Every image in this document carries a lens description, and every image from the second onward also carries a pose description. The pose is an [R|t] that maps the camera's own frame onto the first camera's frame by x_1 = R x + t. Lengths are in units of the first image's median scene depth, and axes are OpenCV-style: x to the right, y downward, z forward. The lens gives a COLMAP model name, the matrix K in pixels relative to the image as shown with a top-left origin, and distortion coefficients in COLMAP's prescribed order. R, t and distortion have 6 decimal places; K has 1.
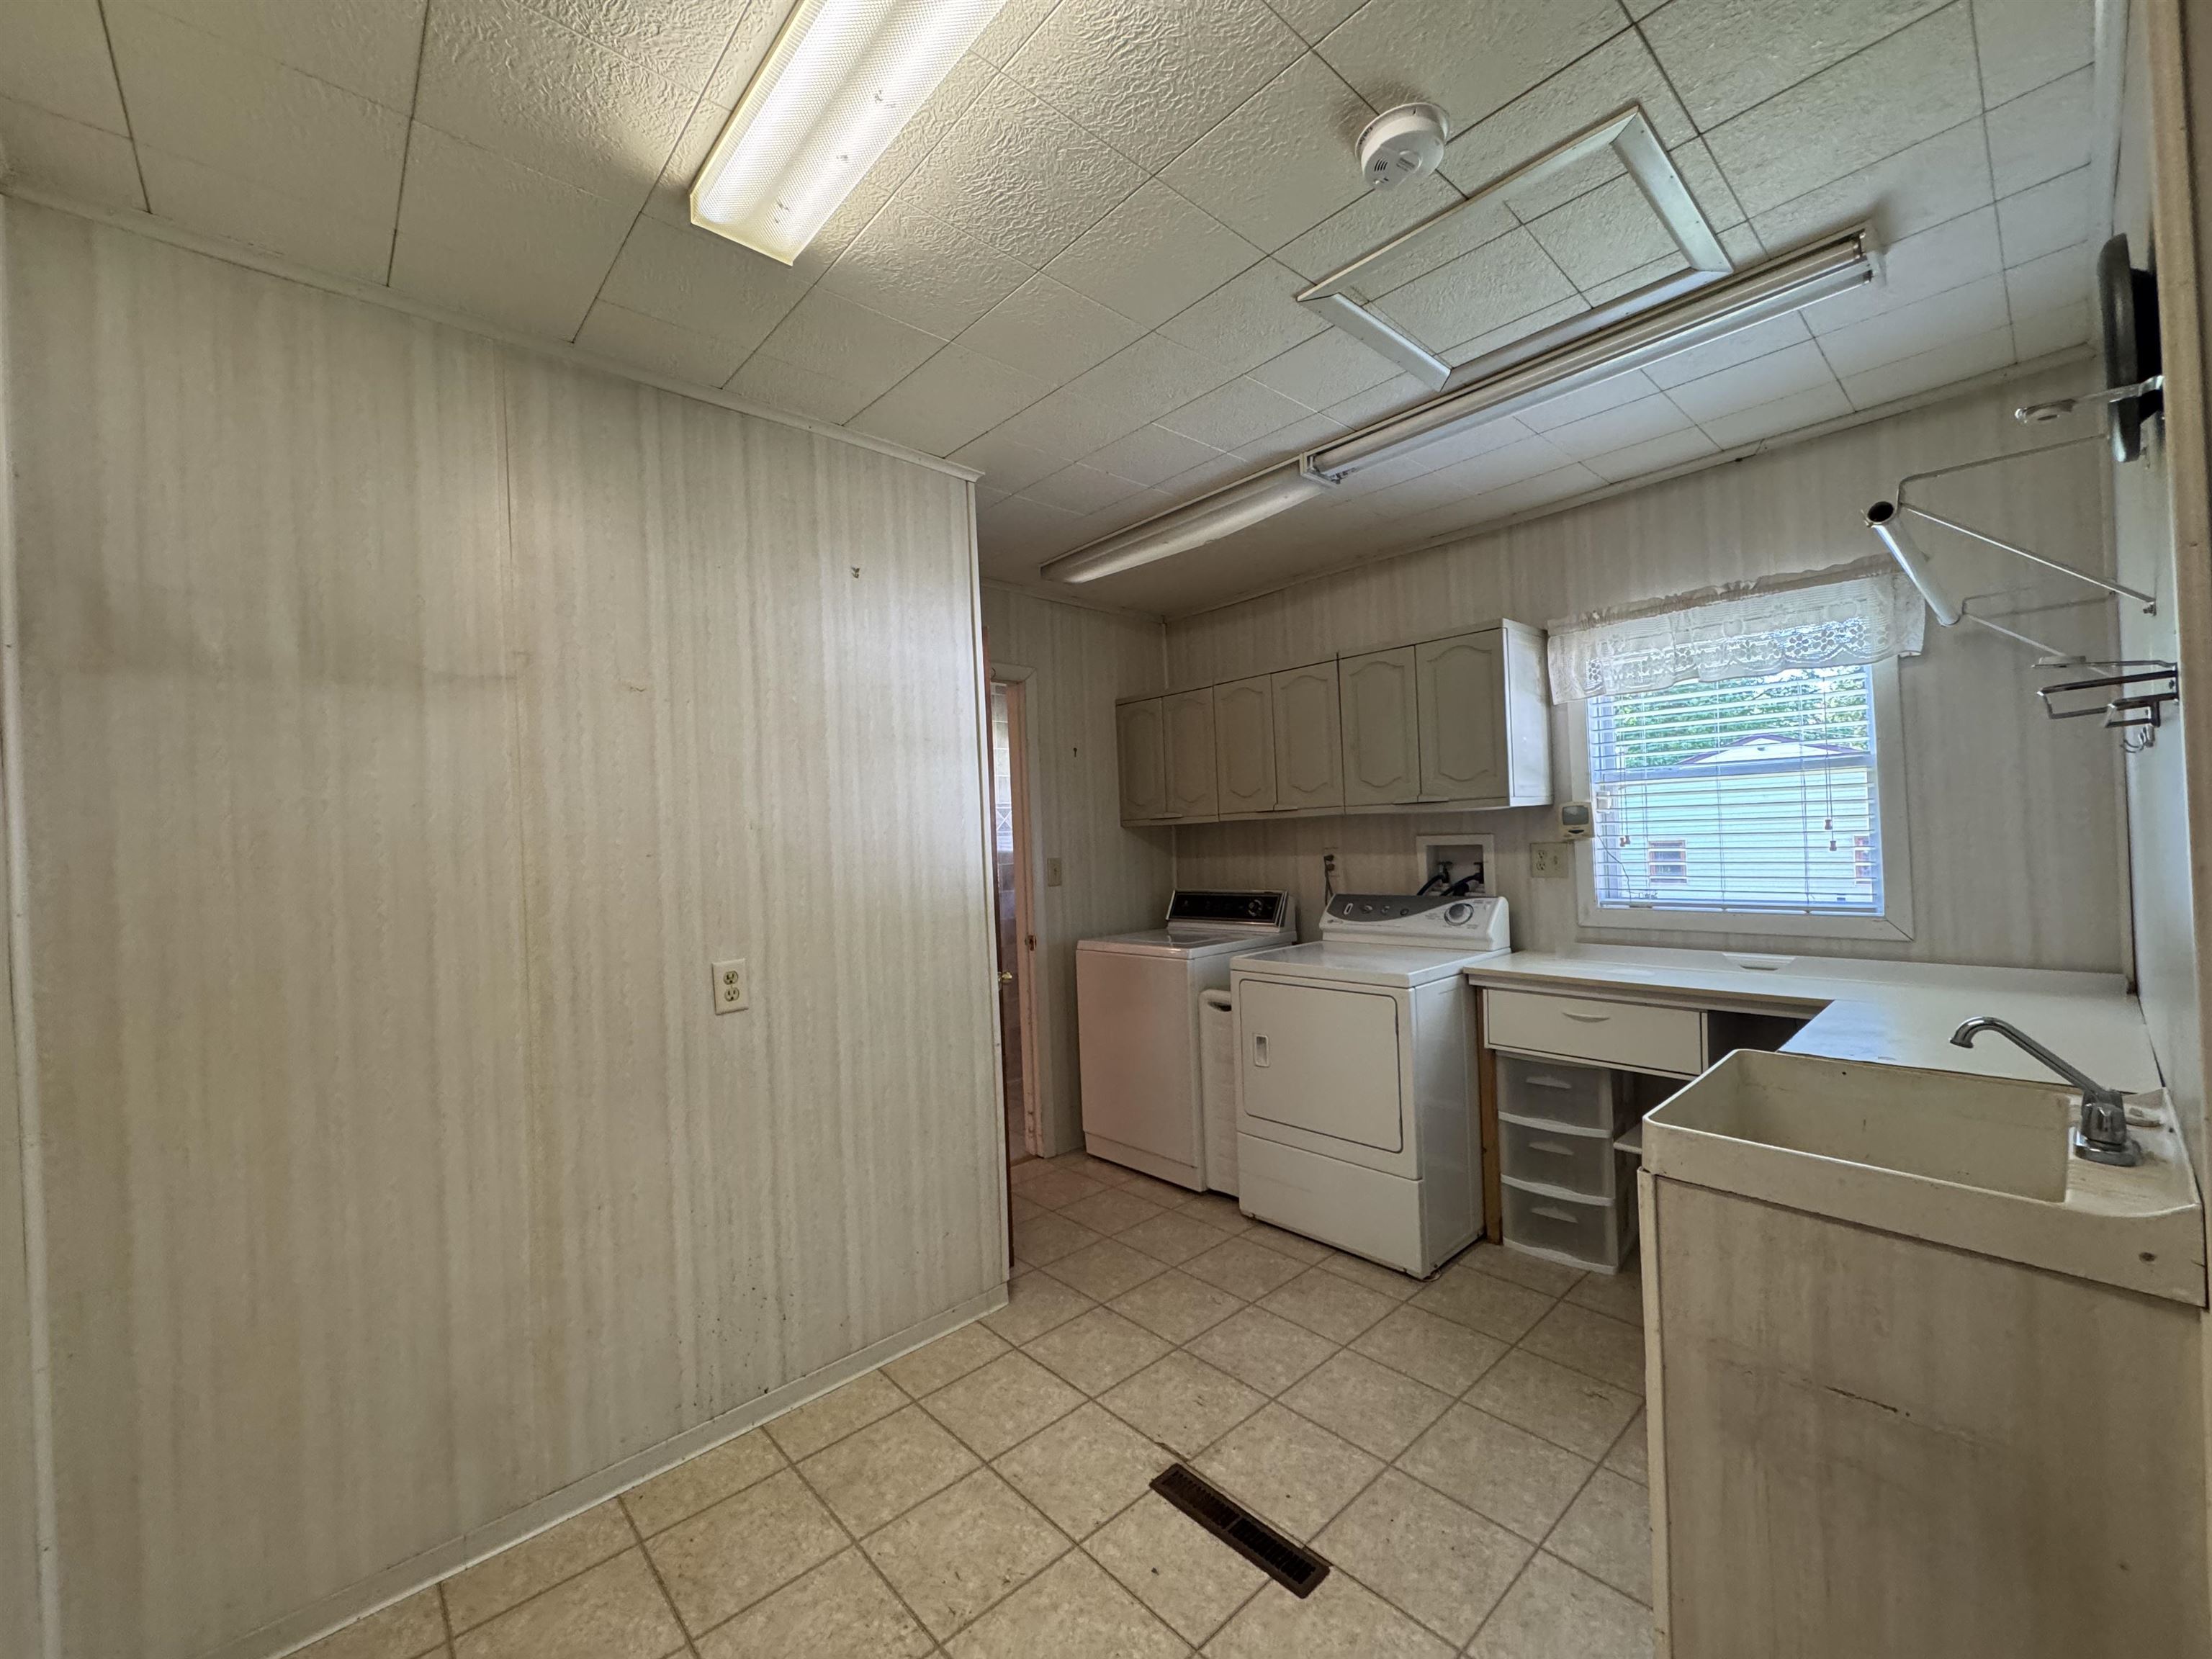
lens RADIAL K [[882.7, 0, 1103.7], [0, 882.7, 832.5], [0, 0, 1]] dist [0.000232, 0.000053]
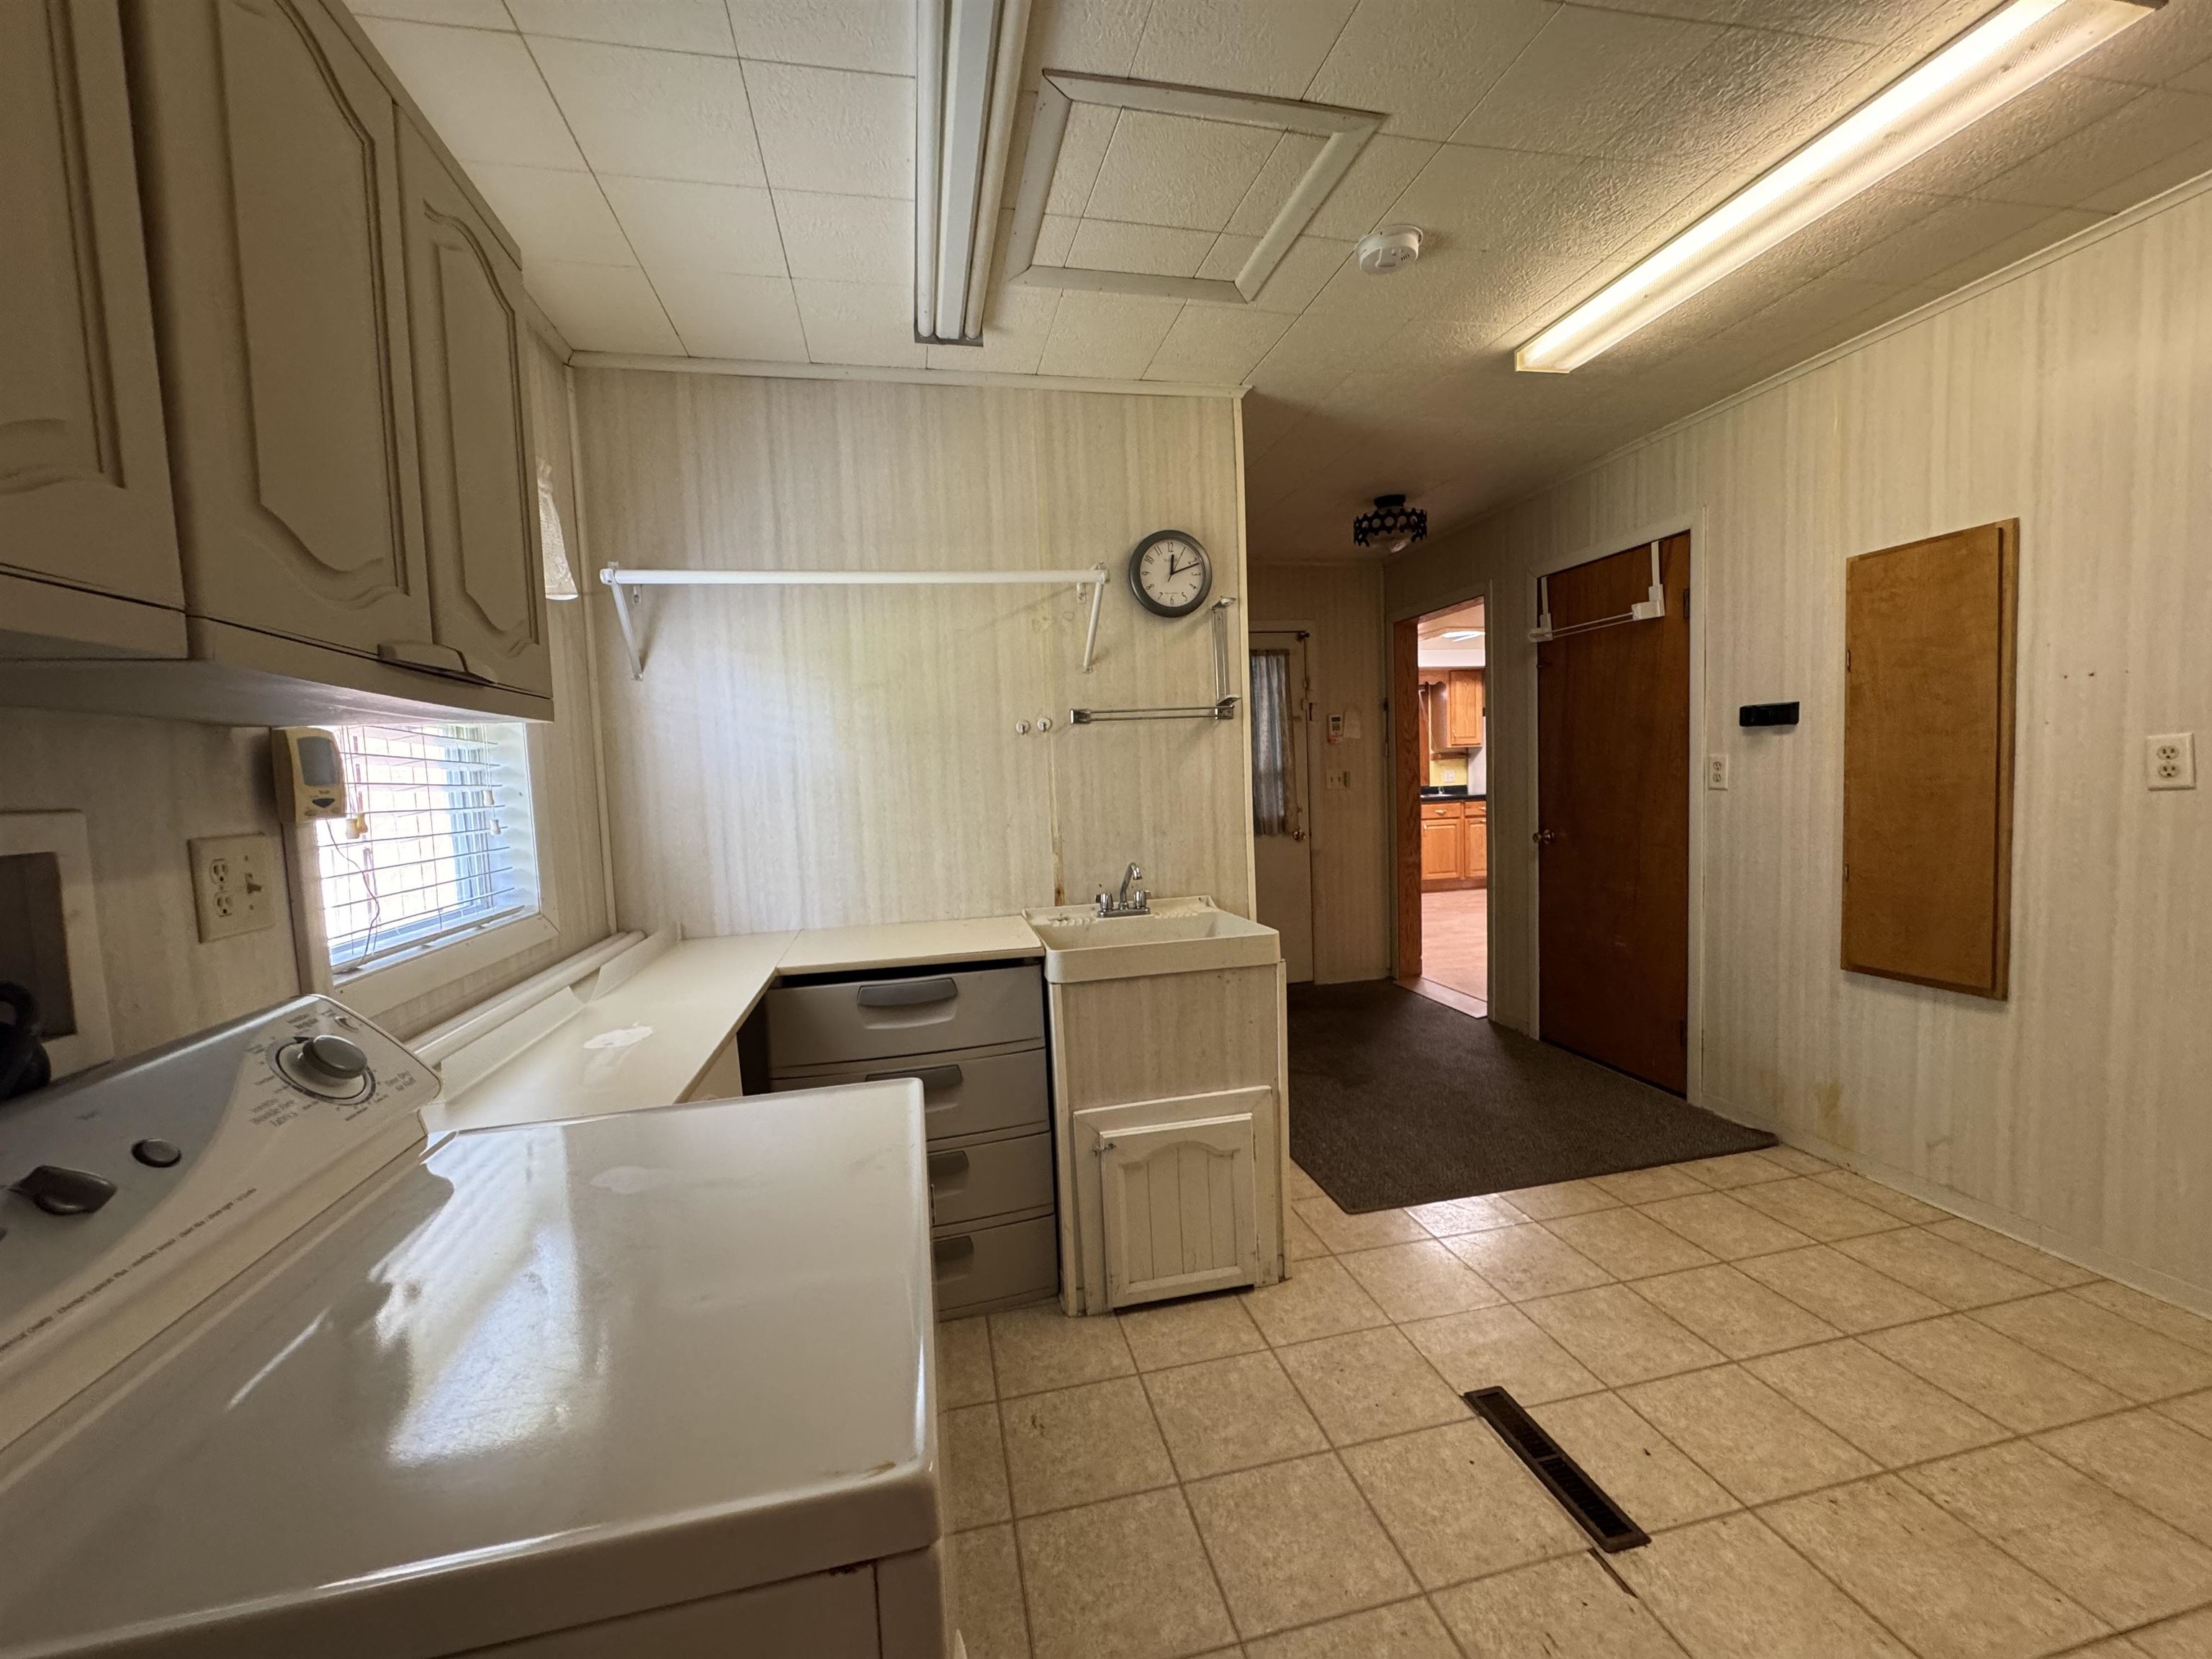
lens RADIAL K [[882.7, 0, 1104.1], [0, 882.7, 818.6], [0, 0, 1]] dist [0.000232, 0.000053]
pose [[-0.863627, 0.040931, 0.502467, 0.049997], [0.068001, 0.997048, 0.035660, 0.029019], [-0.499524, 0.064966, -0.863861, 1.865212]]
